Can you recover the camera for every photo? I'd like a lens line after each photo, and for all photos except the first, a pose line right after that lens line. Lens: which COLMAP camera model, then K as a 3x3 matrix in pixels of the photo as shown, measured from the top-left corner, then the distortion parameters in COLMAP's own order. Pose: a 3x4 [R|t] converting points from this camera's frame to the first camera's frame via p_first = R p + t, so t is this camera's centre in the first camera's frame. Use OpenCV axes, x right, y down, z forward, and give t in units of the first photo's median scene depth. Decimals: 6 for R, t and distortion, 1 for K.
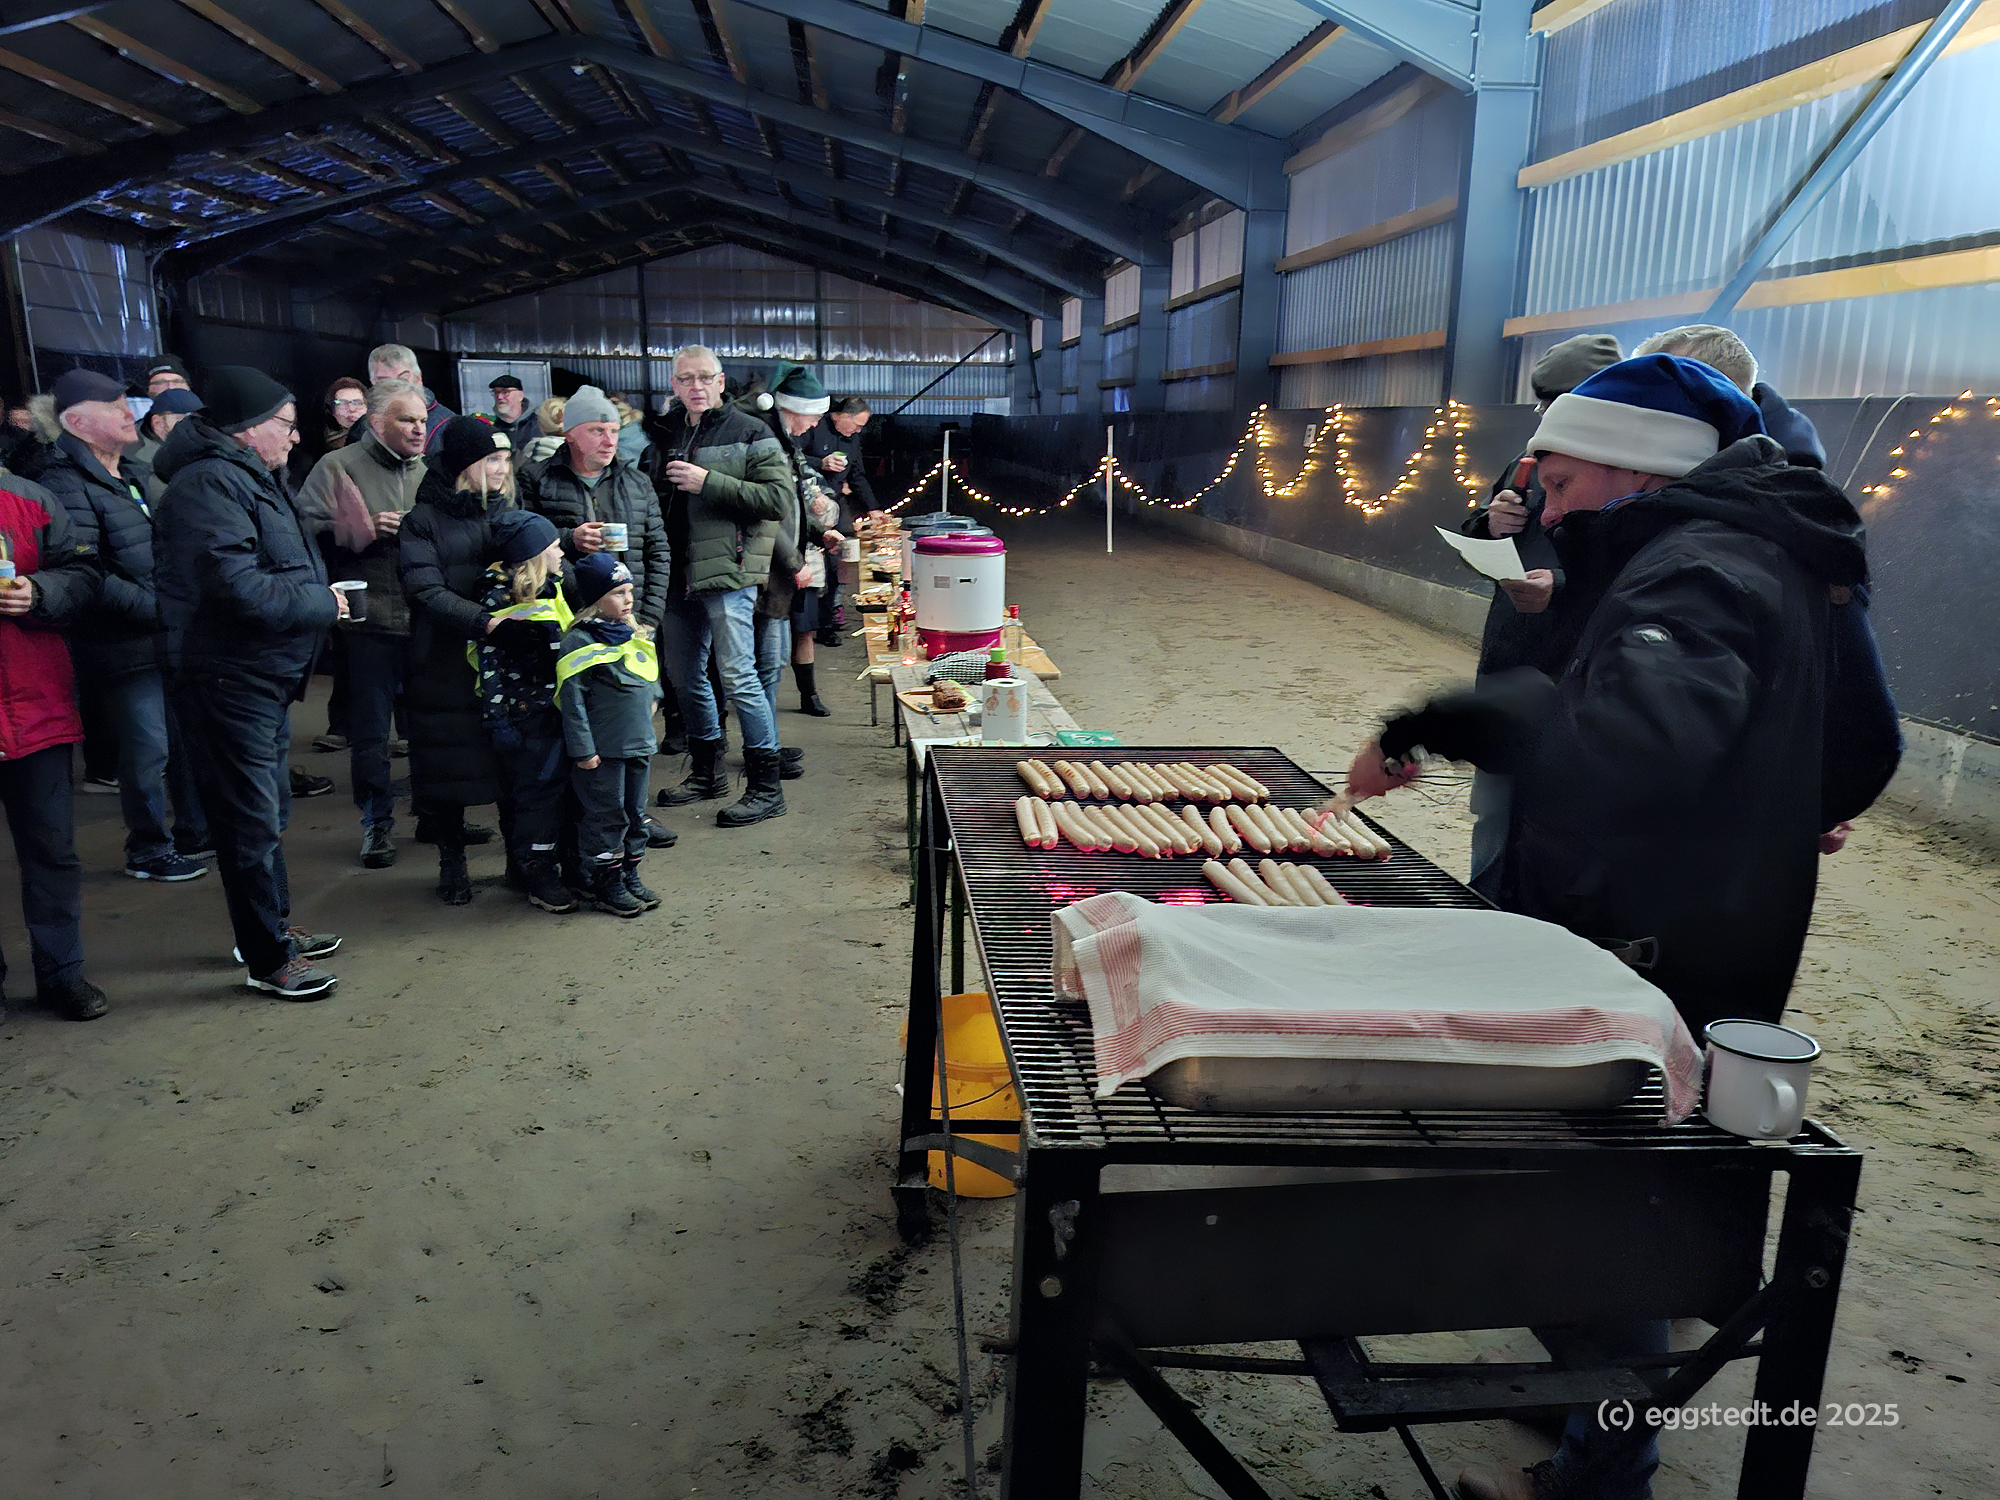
lens RADIAL K [[1436.5, 0, 1000.7], [0, 1436.5, 737.5], [0, 0, 1]] dist [0.071358, -0.071306]
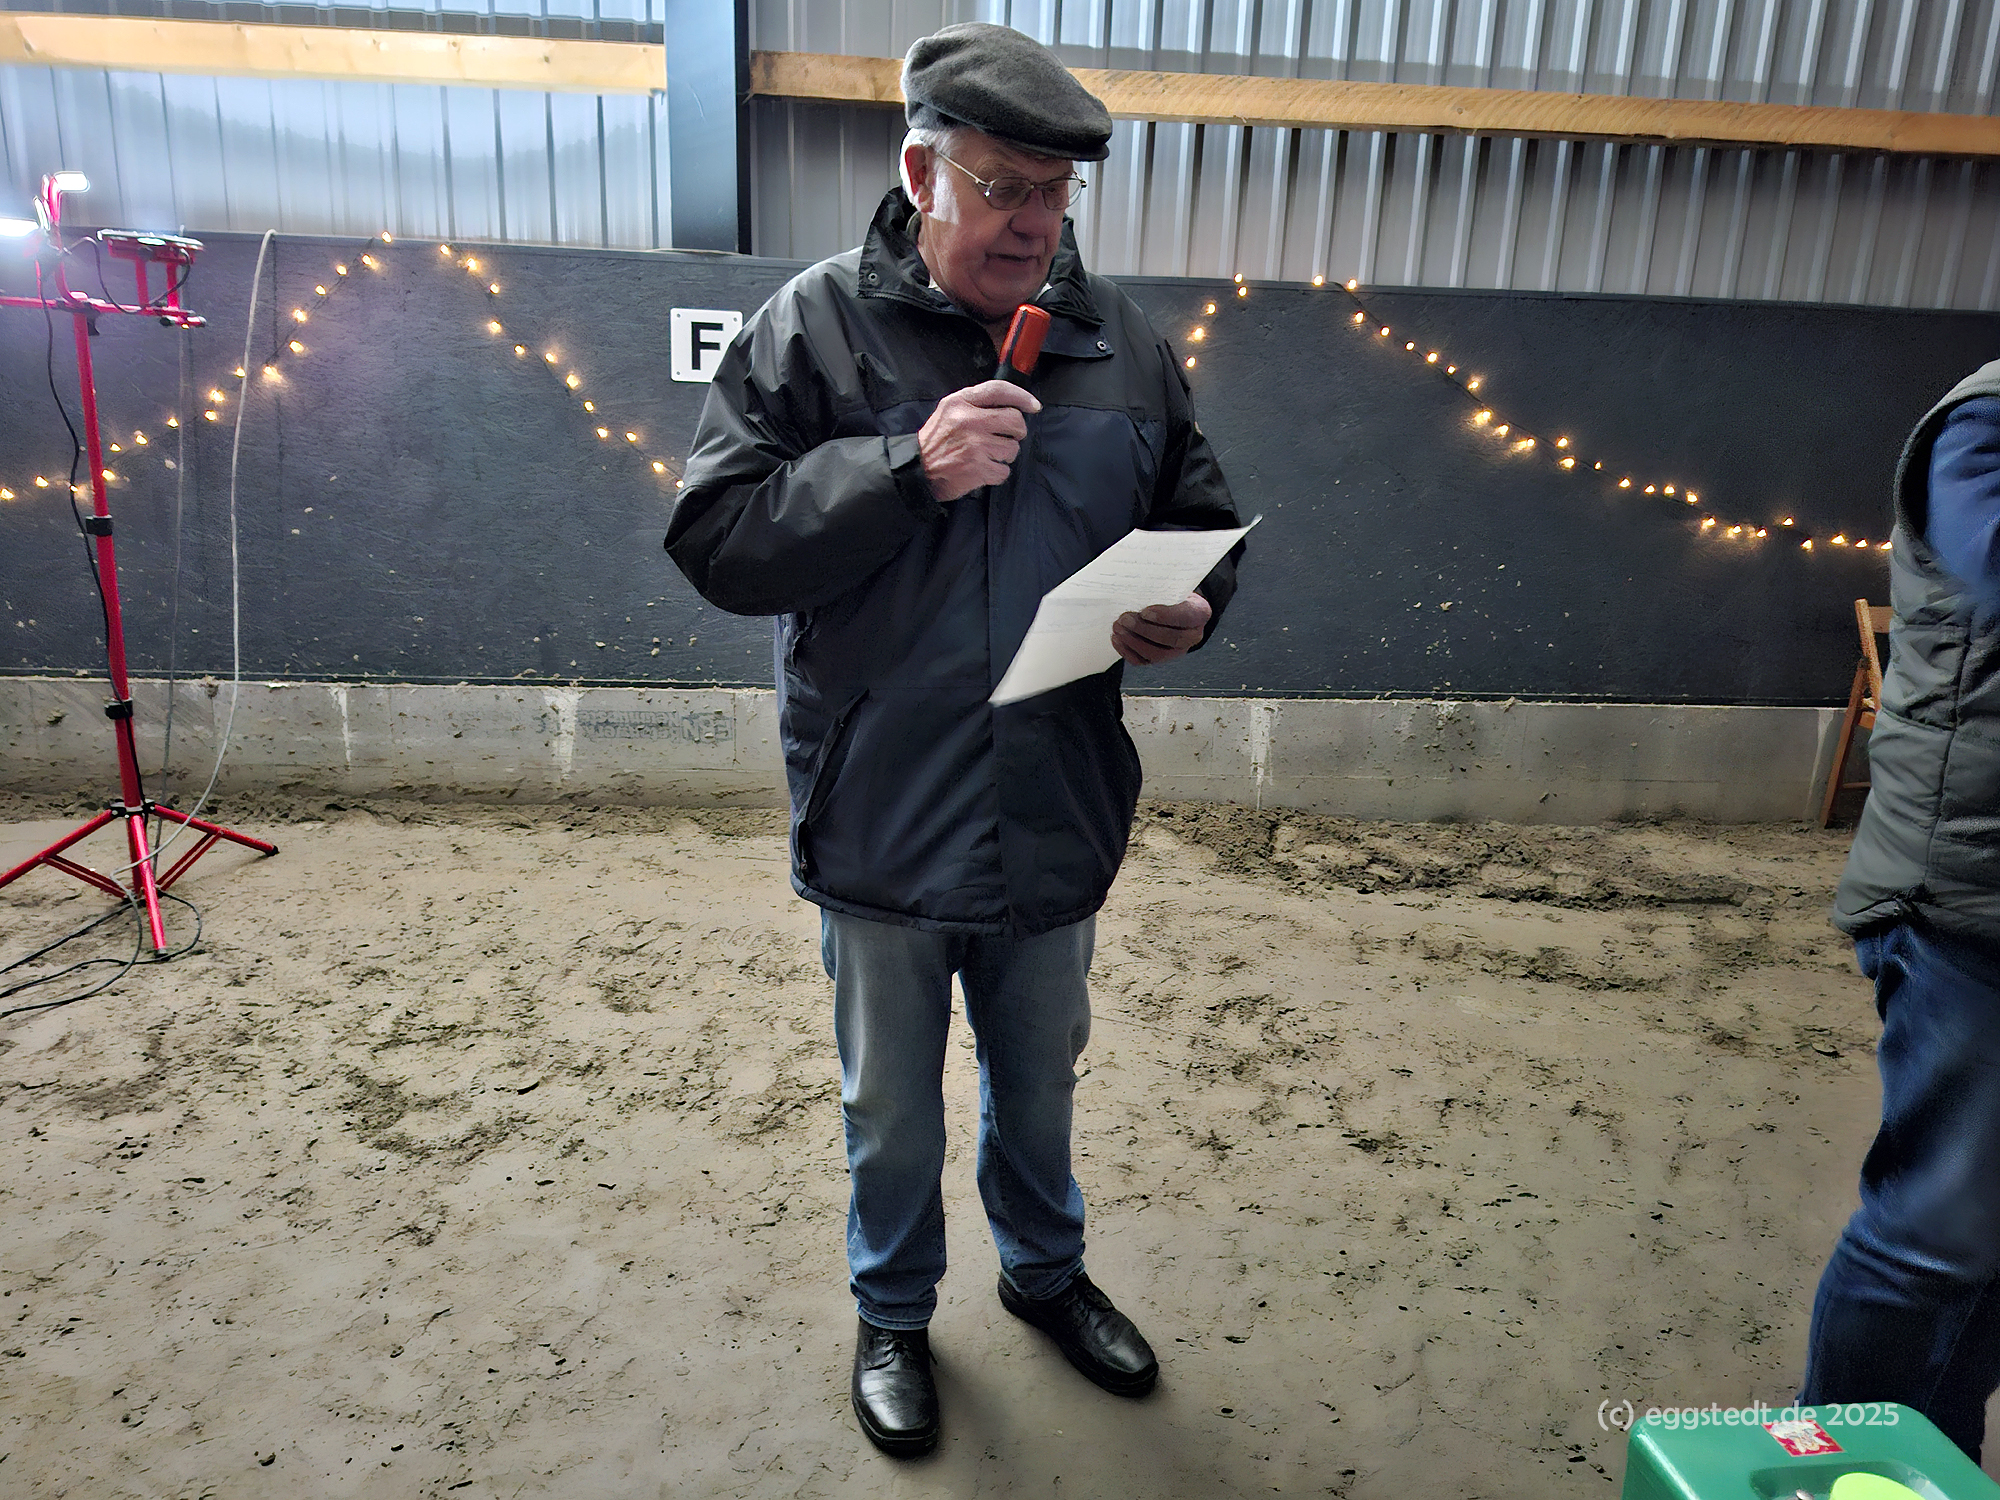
lens RADIAL K [[1417.5, 0, 992.3], [0, 1417.5, 758.3], [0, 0, 1]] dist [0.023322, -0.048708]
pose [[0.020537, -0.269250, 0.962851, -0.088947], [0.177415, 0.948752, 0.261523, -0.123943], [-0.983922, 0.165453, 0.067253, 0.723430]]
